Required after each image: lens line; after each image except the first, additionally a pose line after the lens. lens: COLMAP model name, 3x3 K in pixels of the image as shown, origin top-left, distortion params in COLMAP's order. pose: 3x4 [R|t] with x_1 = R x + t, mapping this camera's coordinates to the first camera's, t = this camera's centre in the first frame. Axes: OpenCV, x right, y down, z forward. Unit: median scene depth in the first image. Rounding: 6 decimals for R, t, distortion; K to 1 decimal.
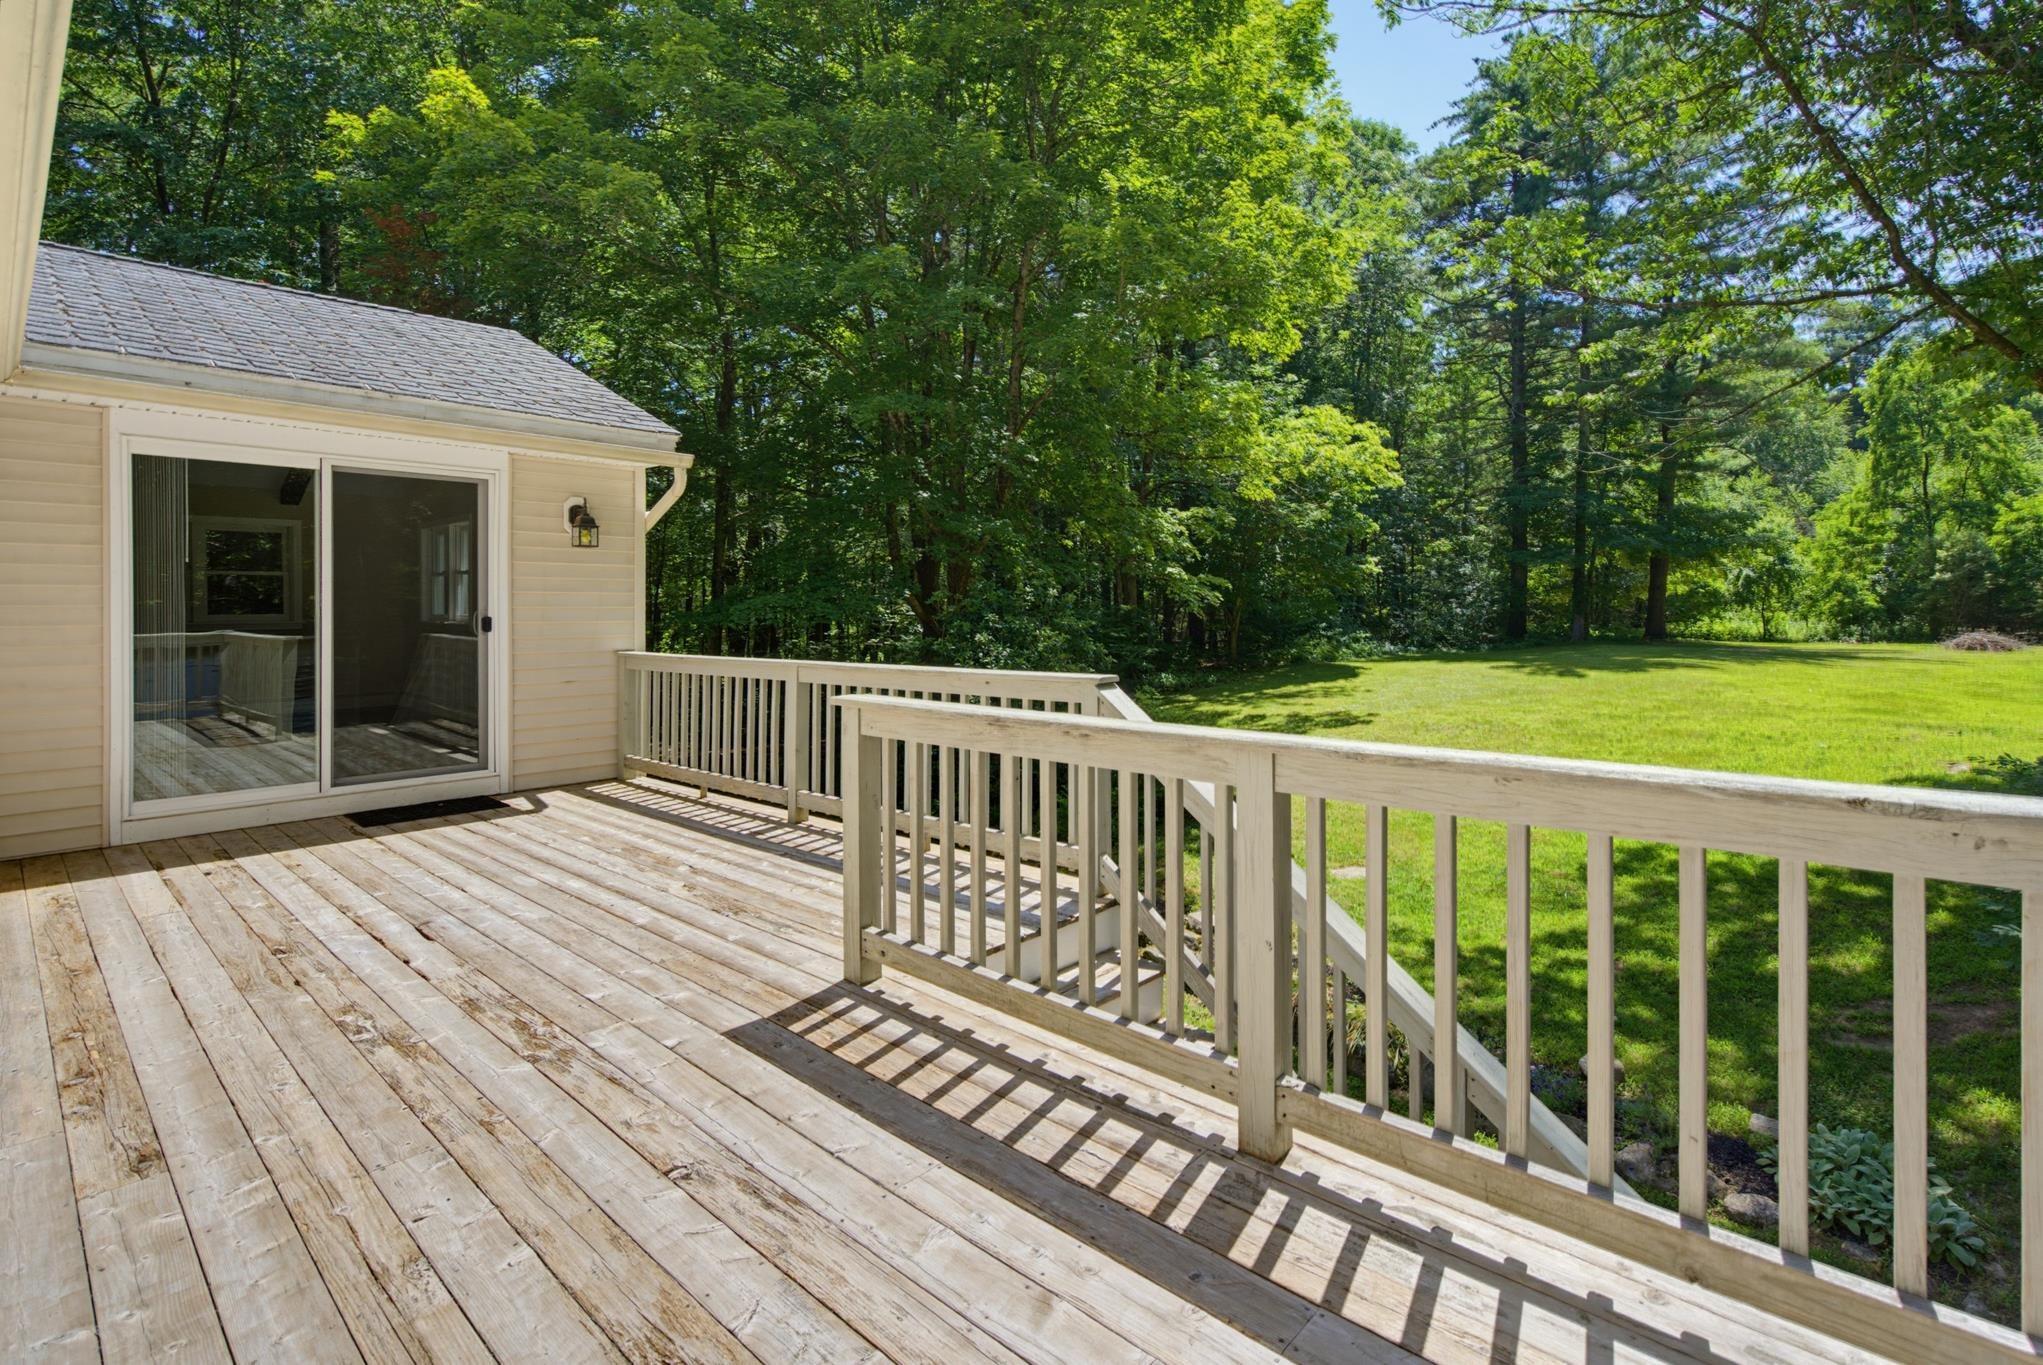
lens RADIAL K [[939.5, 0, 1021.6], [0, 939.5, 610.7], [0, 0, 1]] dist [-0.002305, 0.000056]
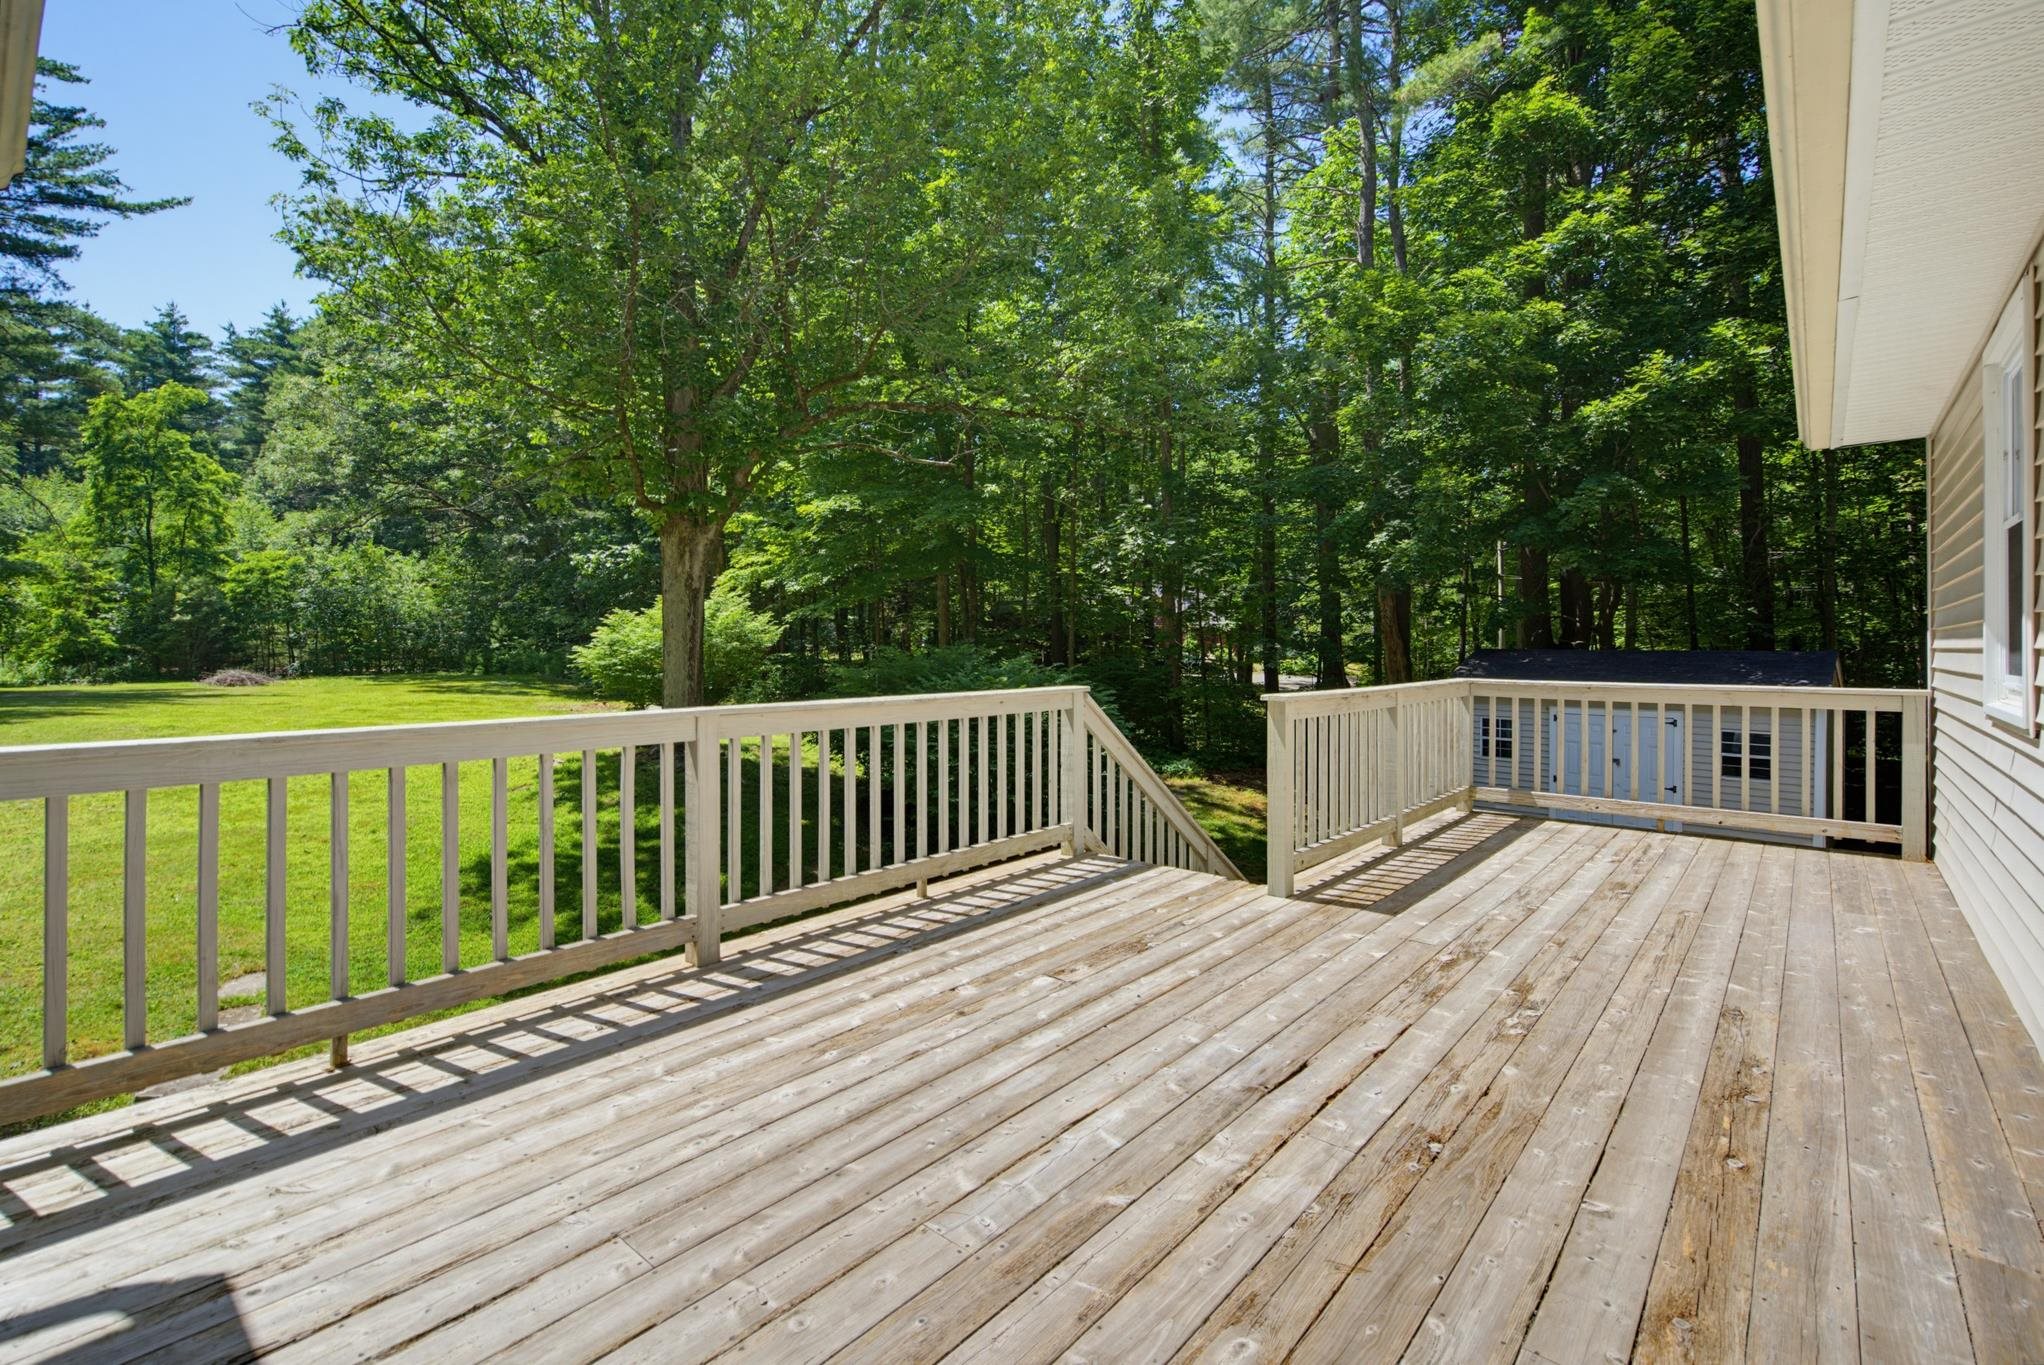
lens RADIAL K [[931.6, 0, 1021.7], [0, 931.6, 651.6], [0, 0, 1]] dist [0.002433, 0.000051]
pose [[-0.025523, 0.000328, 0.999674, -0.094304], [-0.000483, 1.000000, -0.000341, 0.001458], [-0.999674, -0.000491, -0.025523, 0.085864]]
